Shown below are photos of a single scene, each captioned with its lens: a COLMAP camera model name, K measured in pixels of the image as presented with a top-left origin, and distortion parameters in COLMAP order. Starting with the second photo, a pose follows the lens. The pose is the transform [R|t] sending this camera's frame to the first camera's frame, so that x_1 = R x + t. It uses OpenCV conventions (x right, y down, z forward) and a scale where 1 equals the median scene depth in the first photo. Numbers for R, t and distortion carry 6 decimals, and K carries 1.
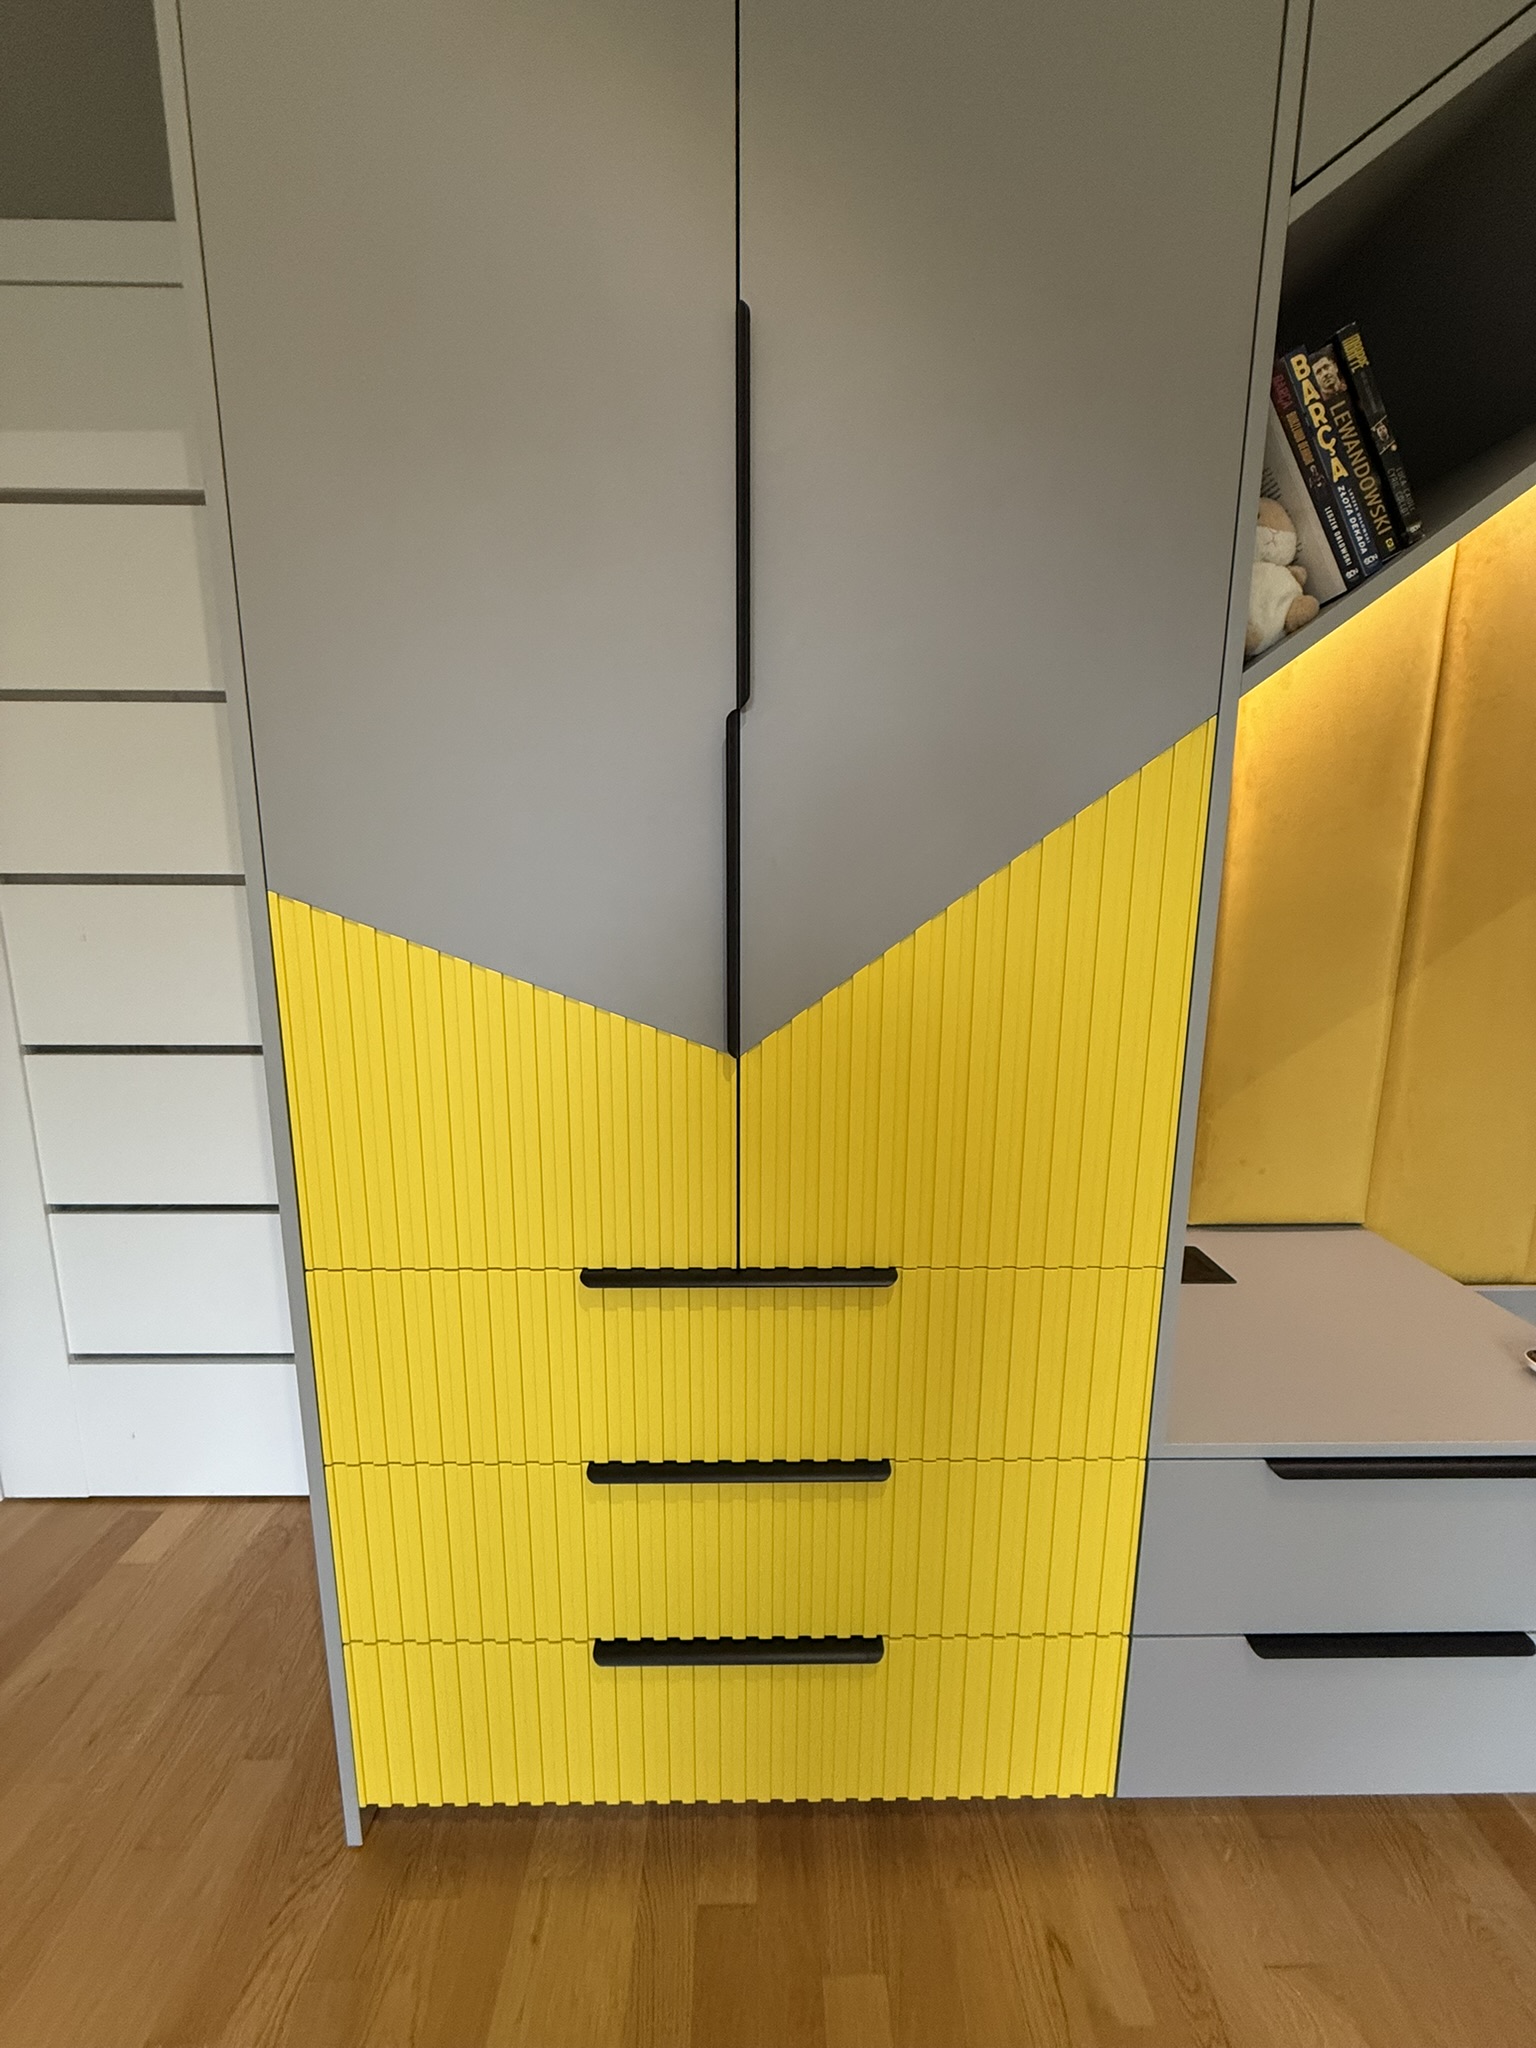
lens RADIAL K [[817.0, 0, 763.7], [0, 817.0, 1021.4], [0, 0, 1]] dist [-0.003054, 0.000522]
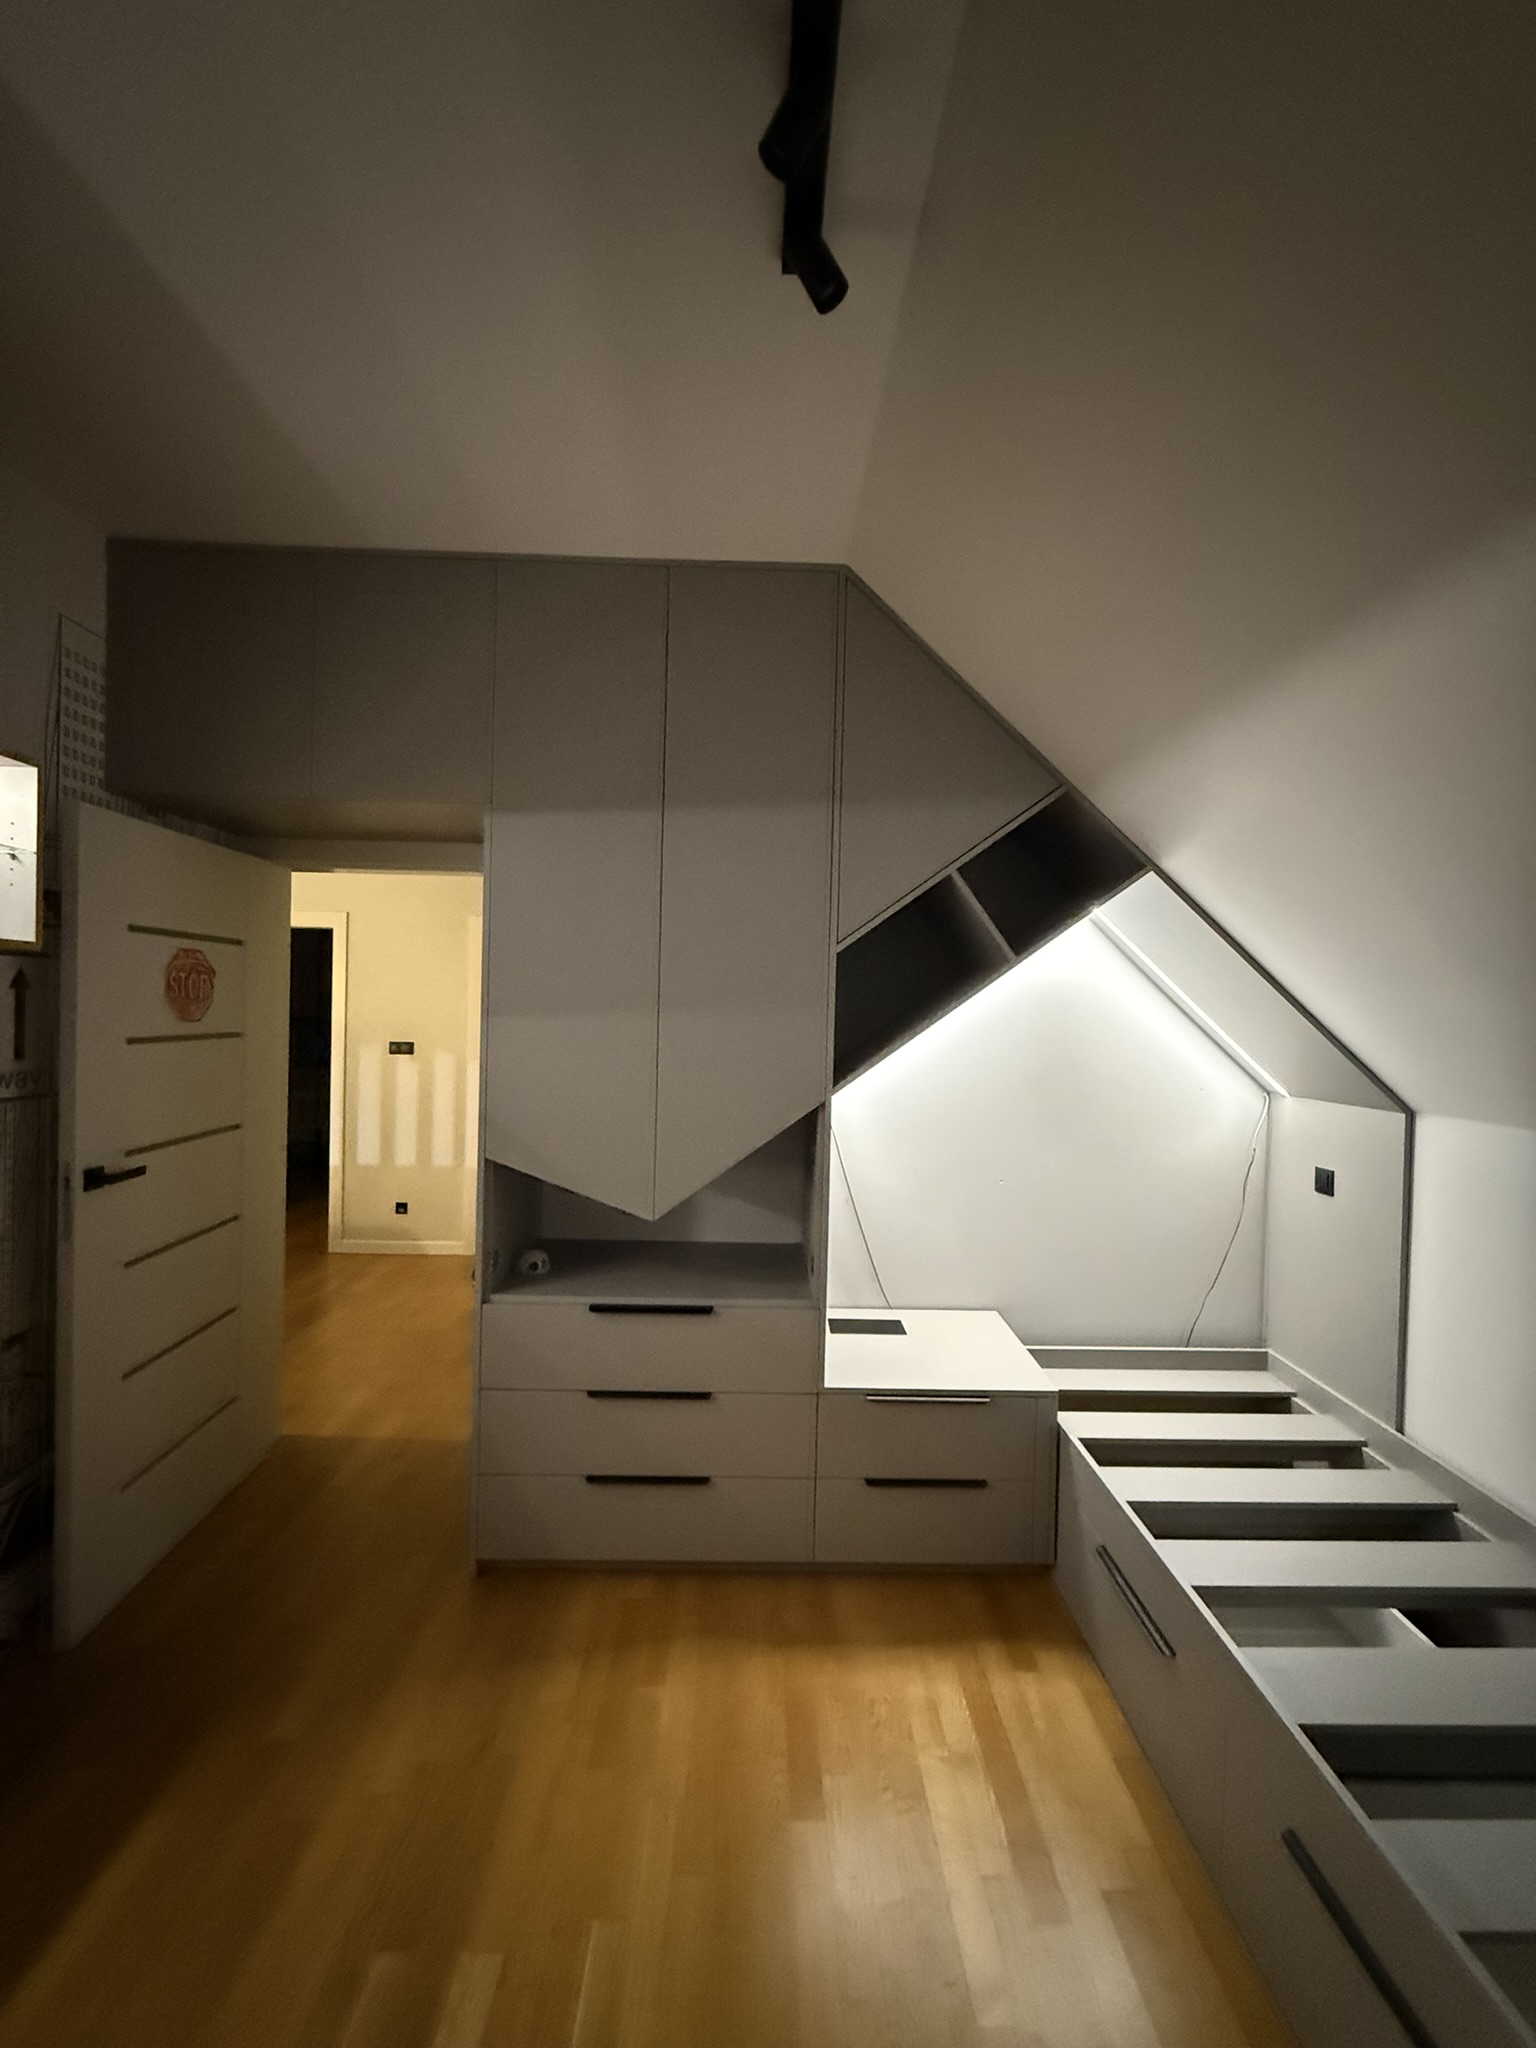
lens RADIAL K [[817.0, 0, 766.4], [0, 817.0, 1016.7], [0, 0, 1]] dist [-0.003054, 0.000522]
pose [[0.999778, 0.020466, 0.005058, 0.275843], [-0.019374, 0.986544, -0.162343, -0.170954], [-0.008313, 0.162209, 0.986721, -1.548807]]
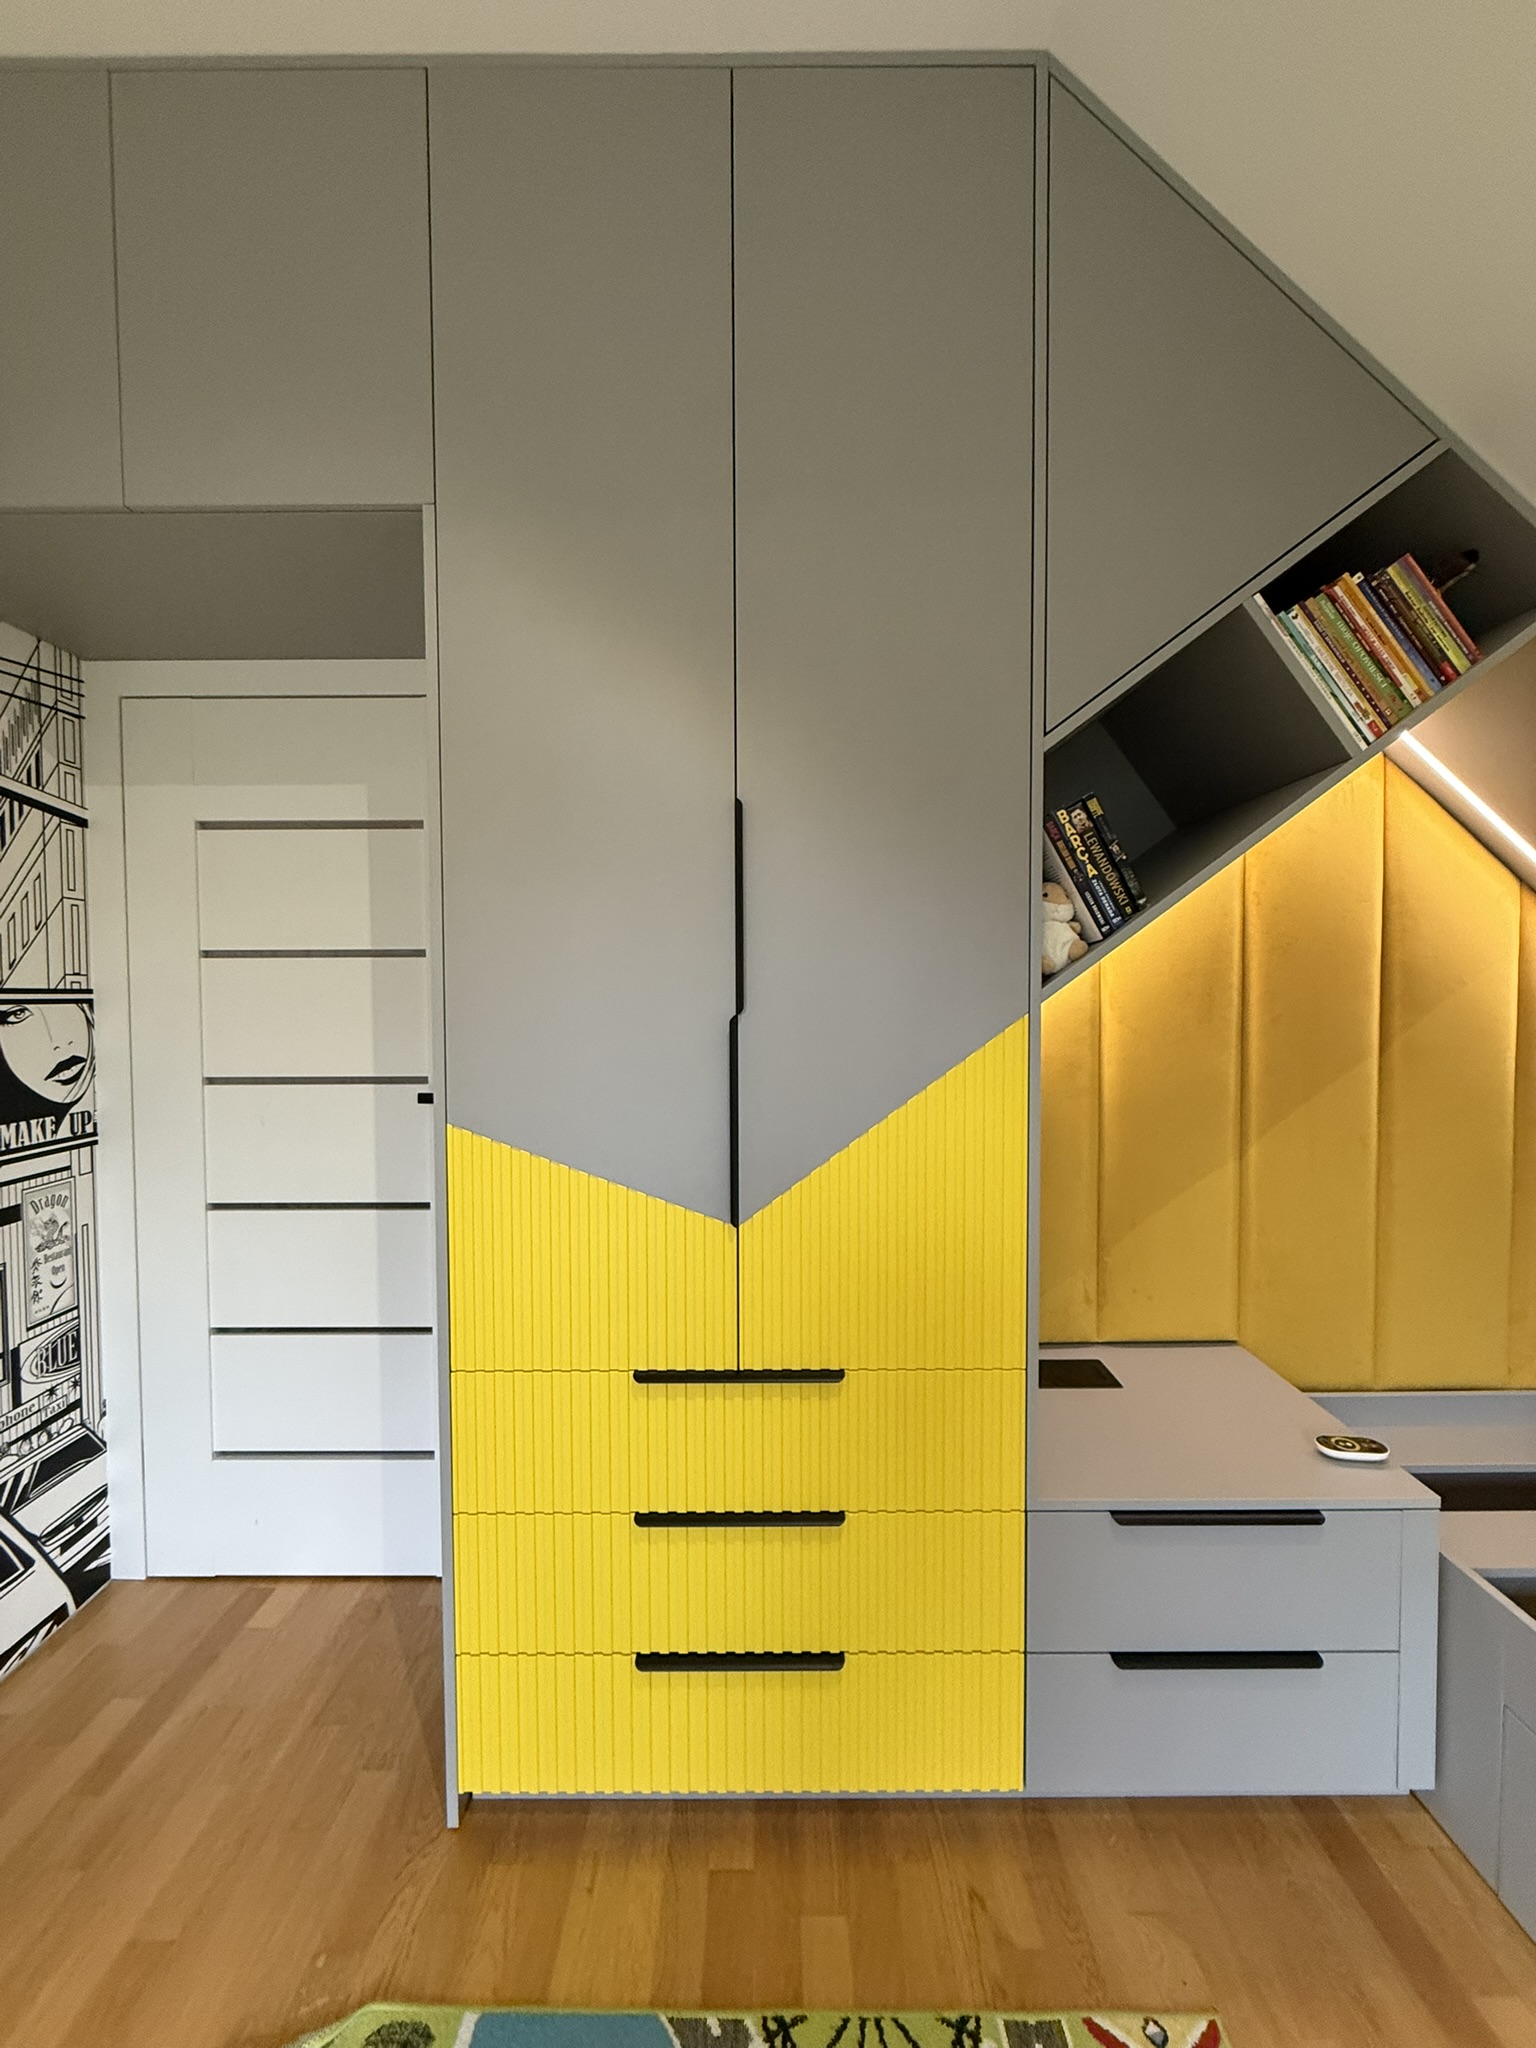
lens RADIAL K [[817.0, 0, 765.1], [0, 817.0, 1018.7], [0, 0, 1]] dist [-0.003054, 0.000522]
pose [[0.999842, -0.008403, -0.015685, 0.043393], [0.006111, 0.990012, -0.140848, -0.114698], [0.016712, 0.140730, 0.989907, -0.527800]]
